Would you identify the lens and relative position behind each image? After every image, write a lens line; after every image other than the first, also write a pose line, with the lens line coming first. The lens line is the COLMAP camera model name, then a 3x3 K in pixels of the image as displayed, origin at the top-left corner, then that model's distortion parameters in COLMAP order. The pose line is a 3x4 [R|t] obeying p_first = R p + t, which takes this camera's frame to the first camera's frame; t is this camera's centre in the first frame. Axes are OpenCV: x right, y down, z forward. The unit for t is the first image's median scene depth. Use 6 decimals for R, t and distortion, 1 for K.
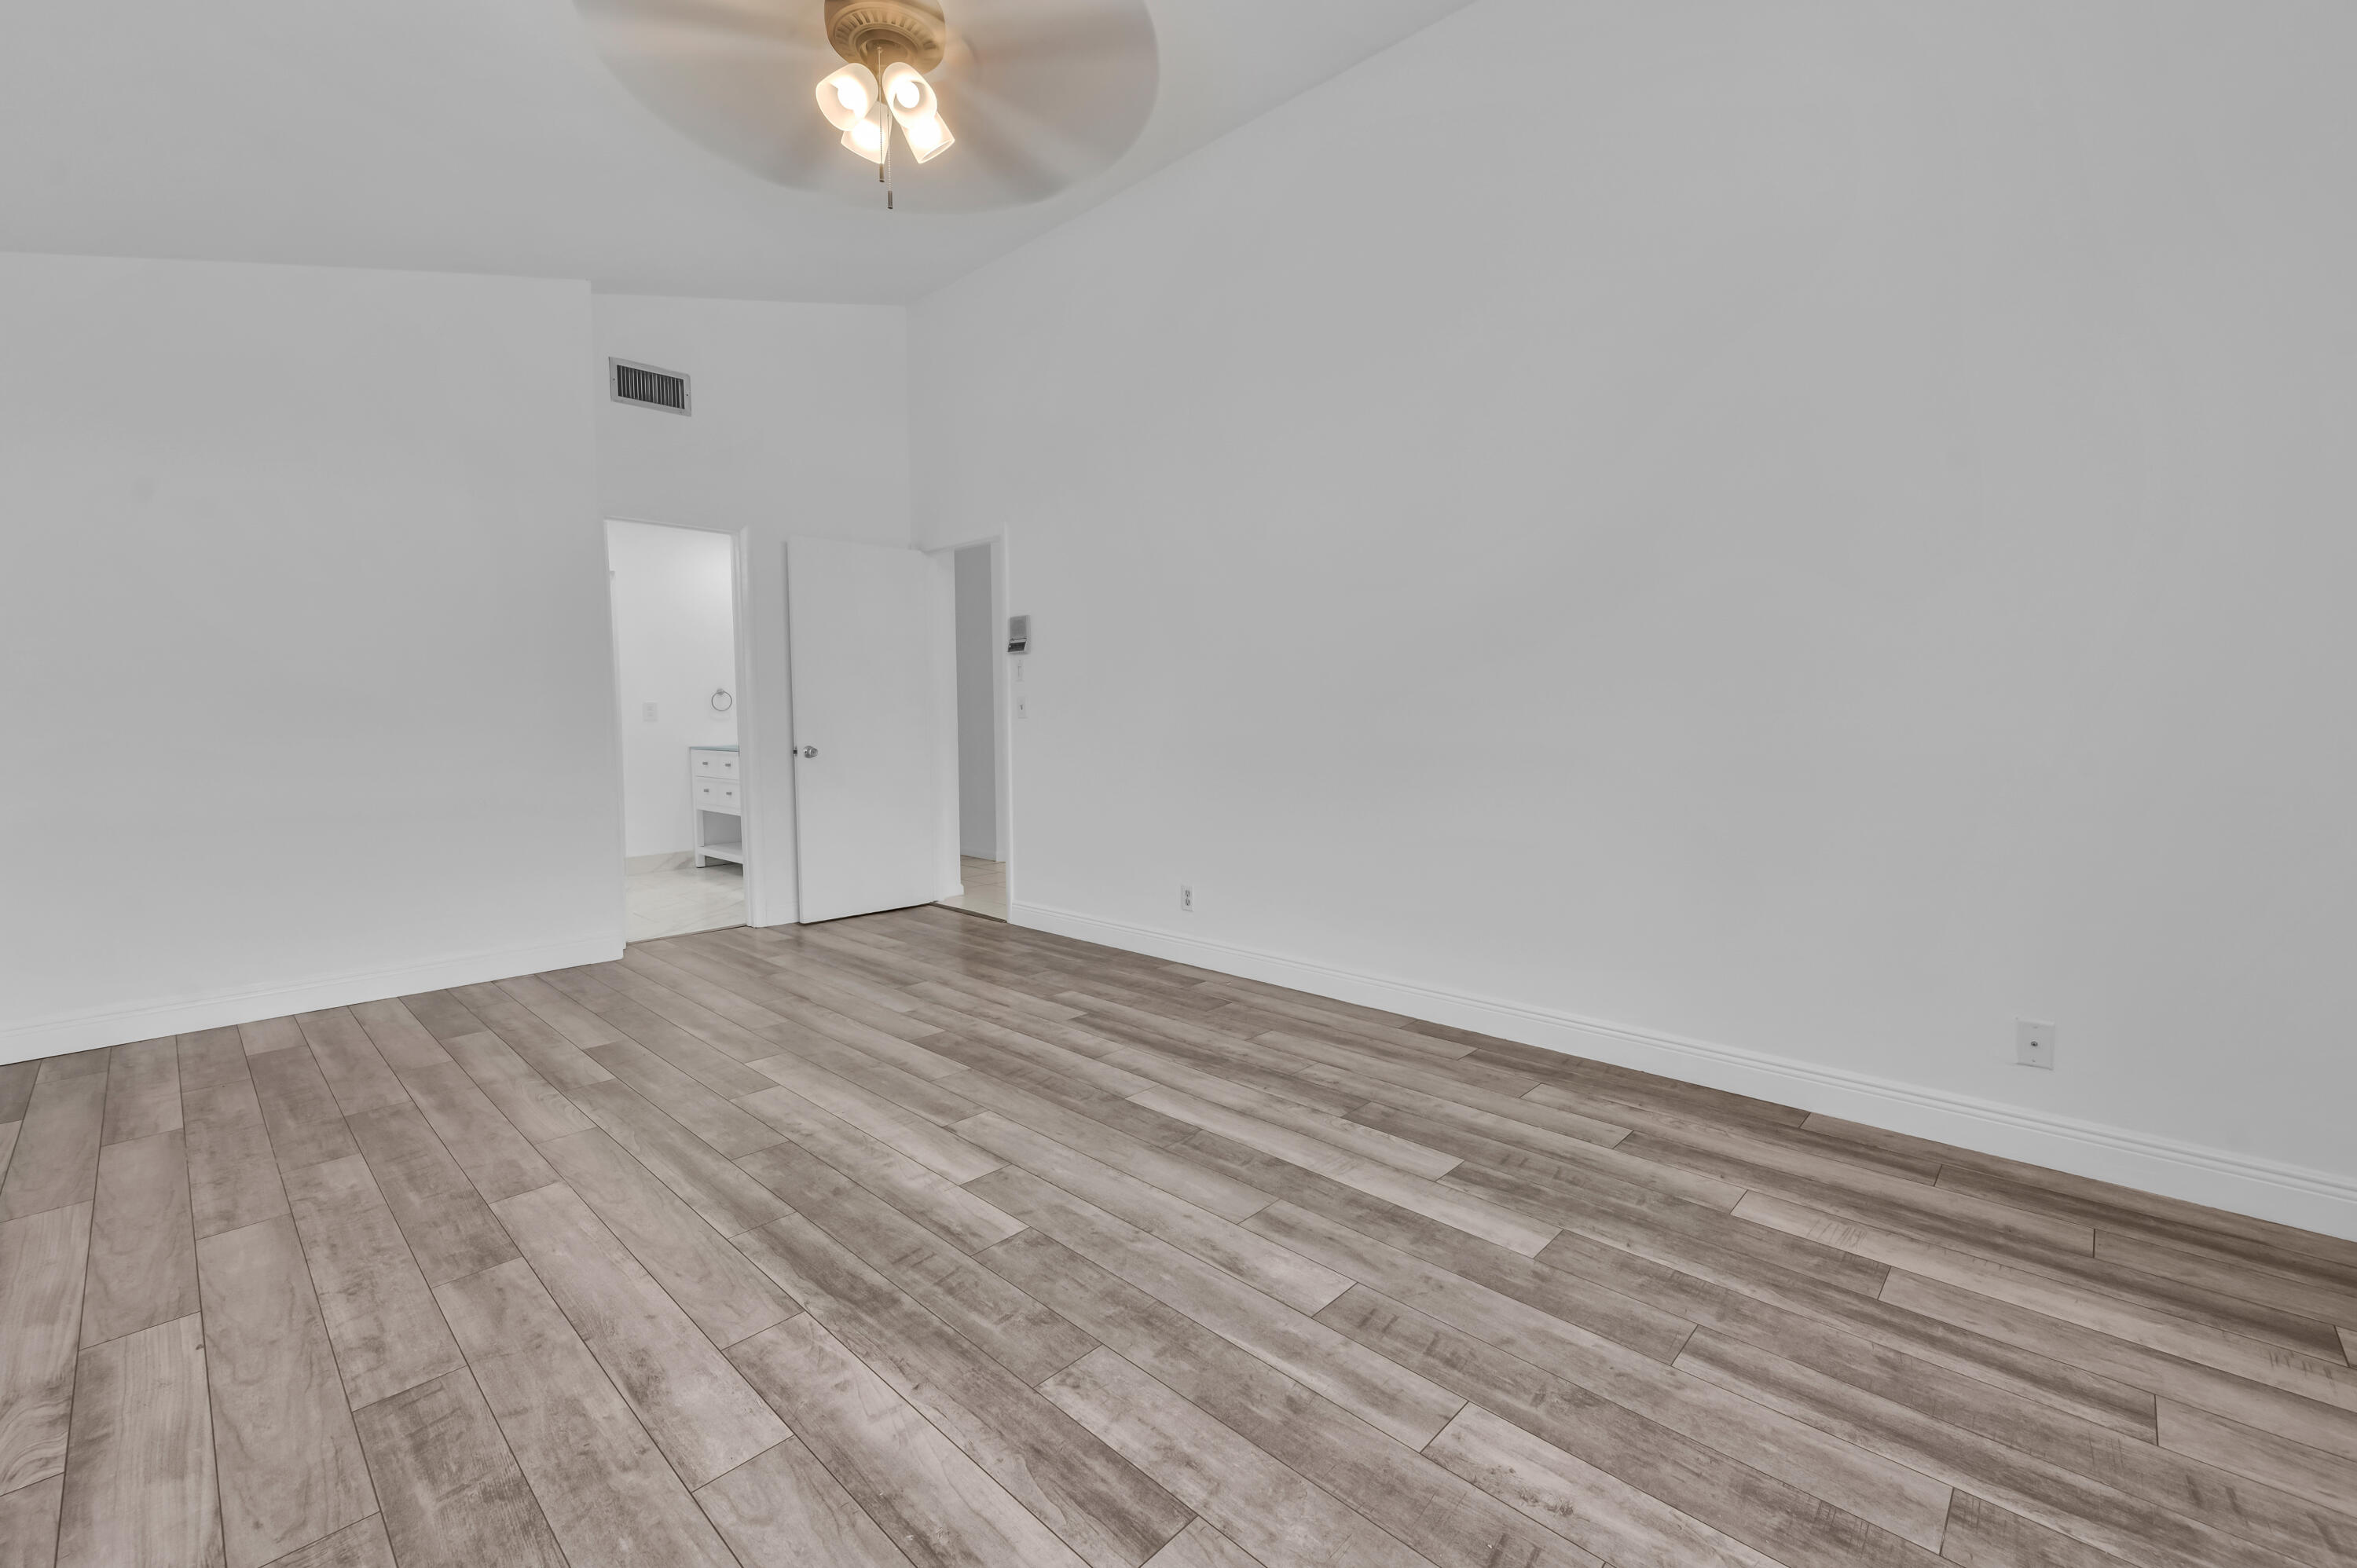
lens RADIAL K [[1000.0, 0, 1178.5], [0, 1000.0, 784.0], [0, 0, 1]] dist [-0.000772, -0.000107]
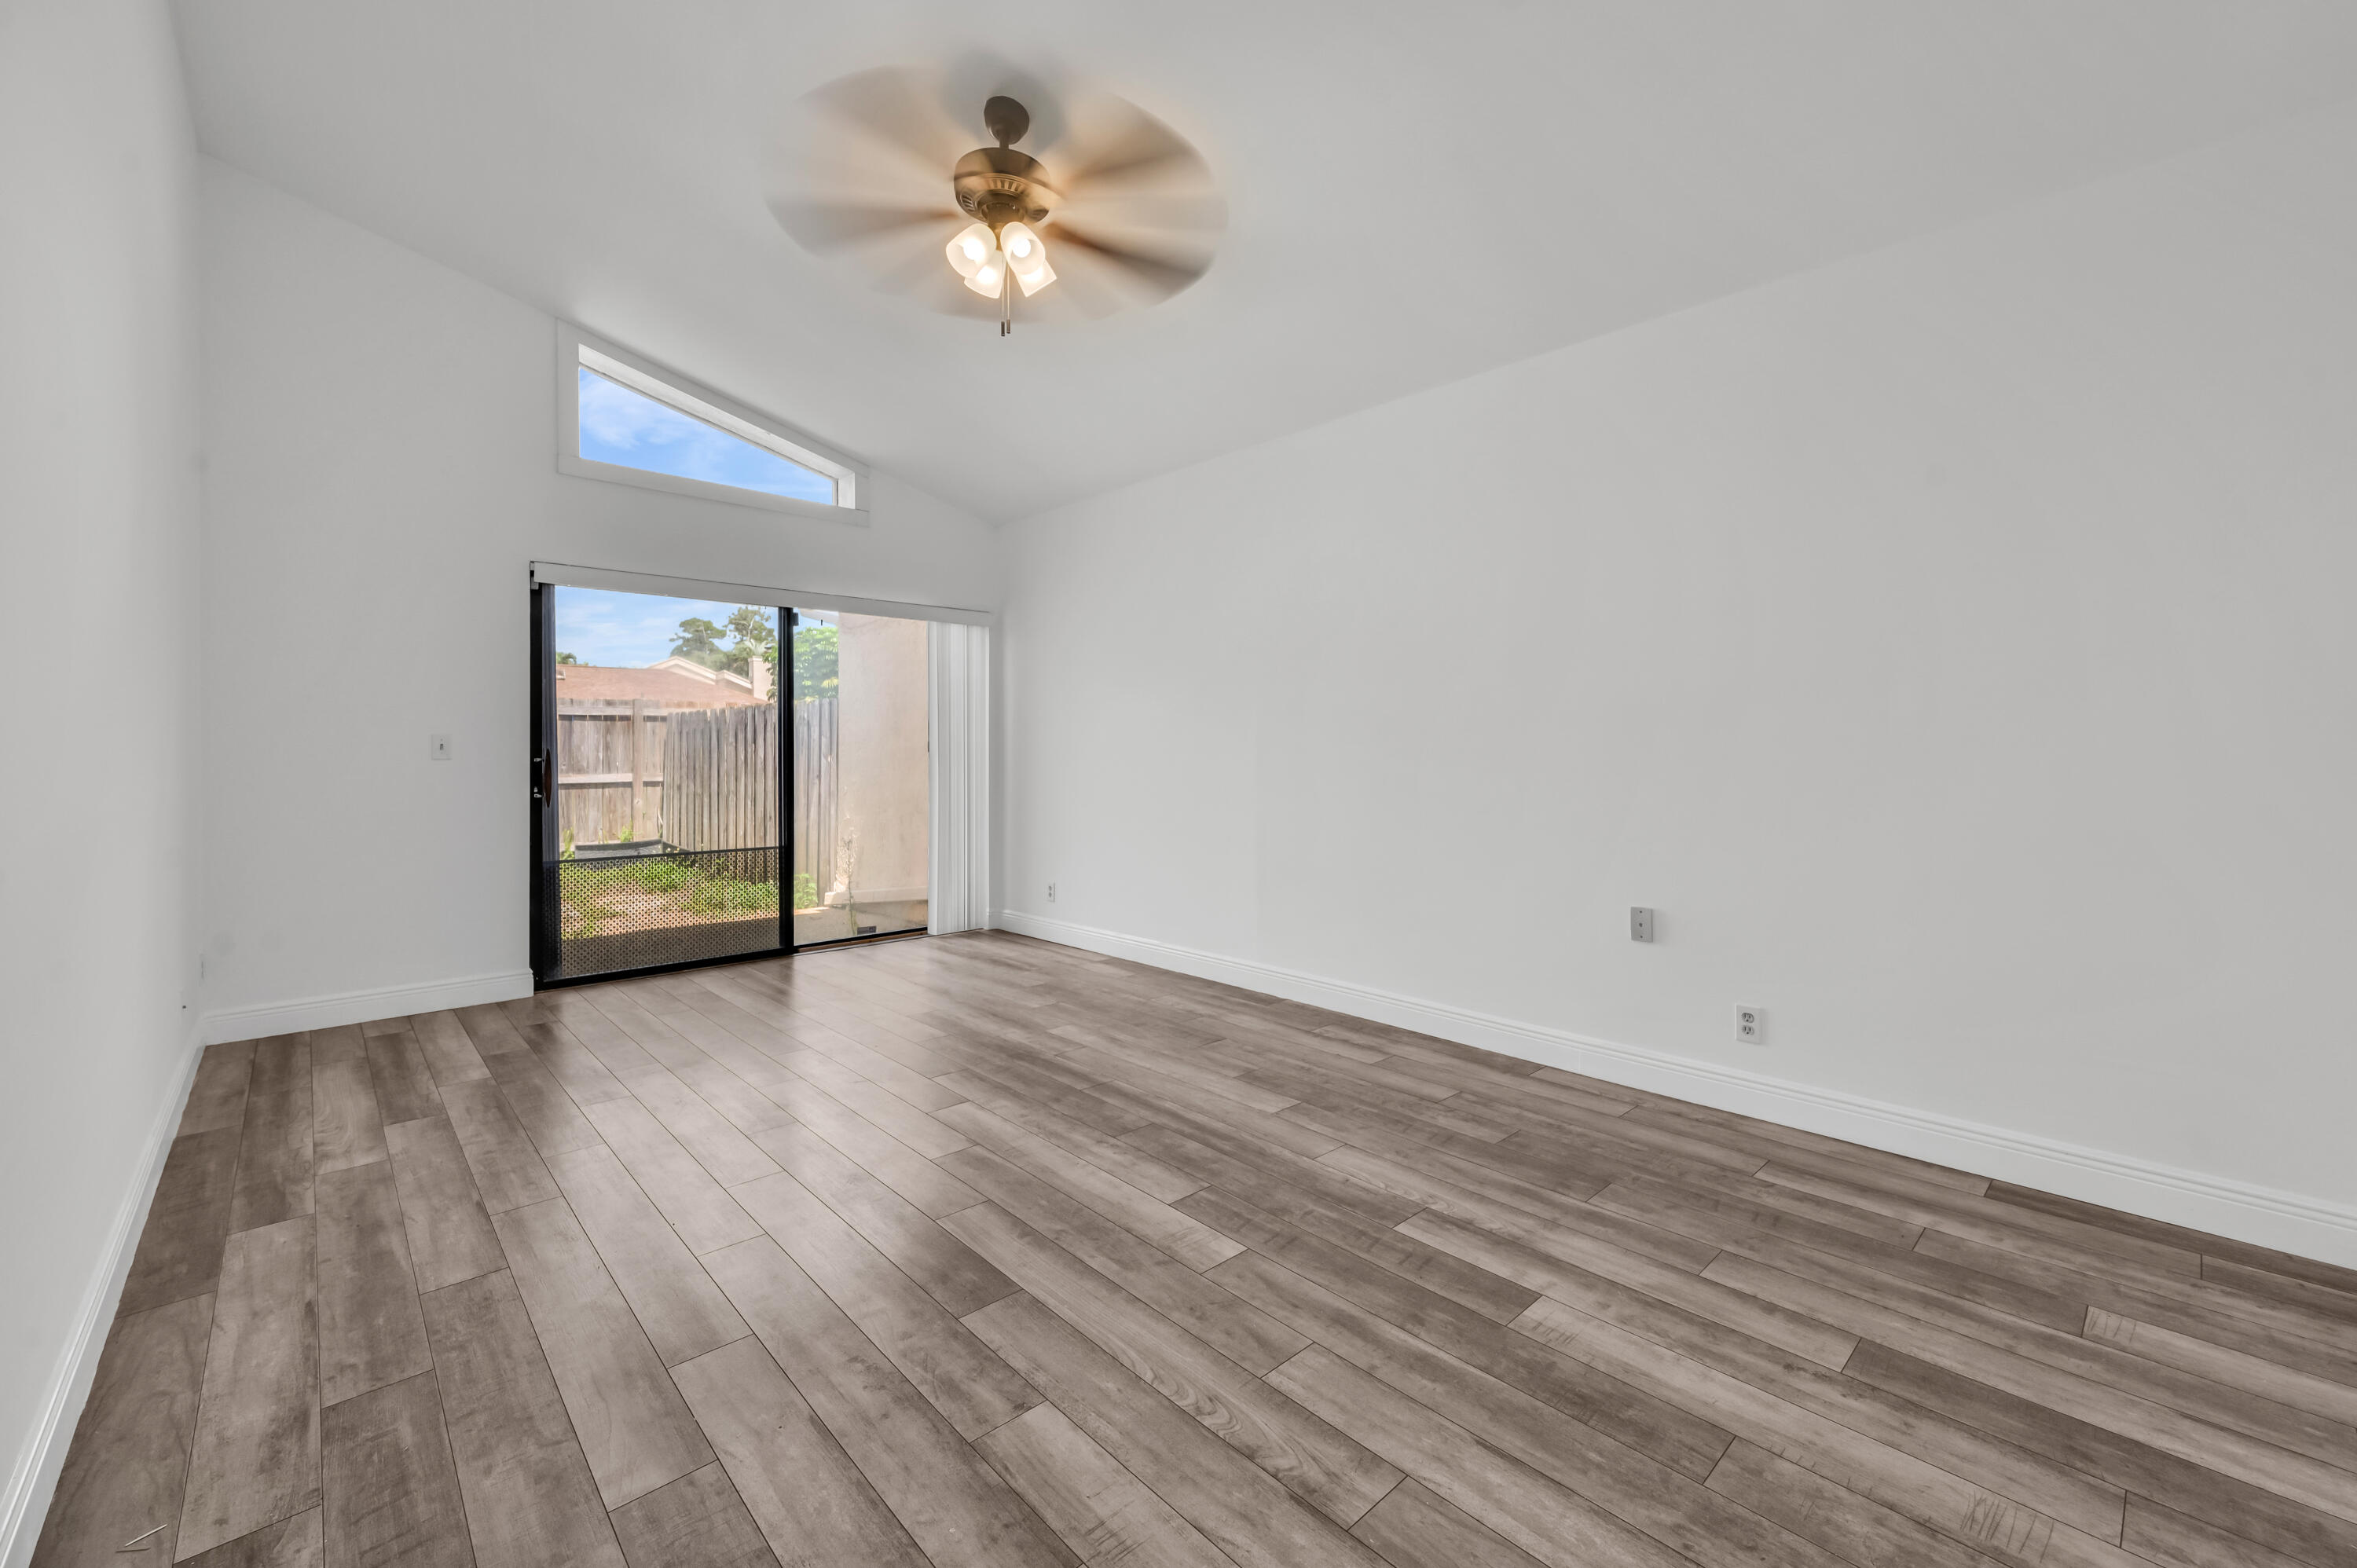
lens RADIAL K [[966.7, 0, 1178.5], [0, 966.7, 784.0], [0, 0, 1]] dist [-0.000046, 0.000197]
pose [[-0.998246, 0.007966, 0.058659, -0.475876], [0.014263, 0.994079, 0.107717, -0.135674], [-0.057454, 0.108364, -0.992450, 1.829733]]
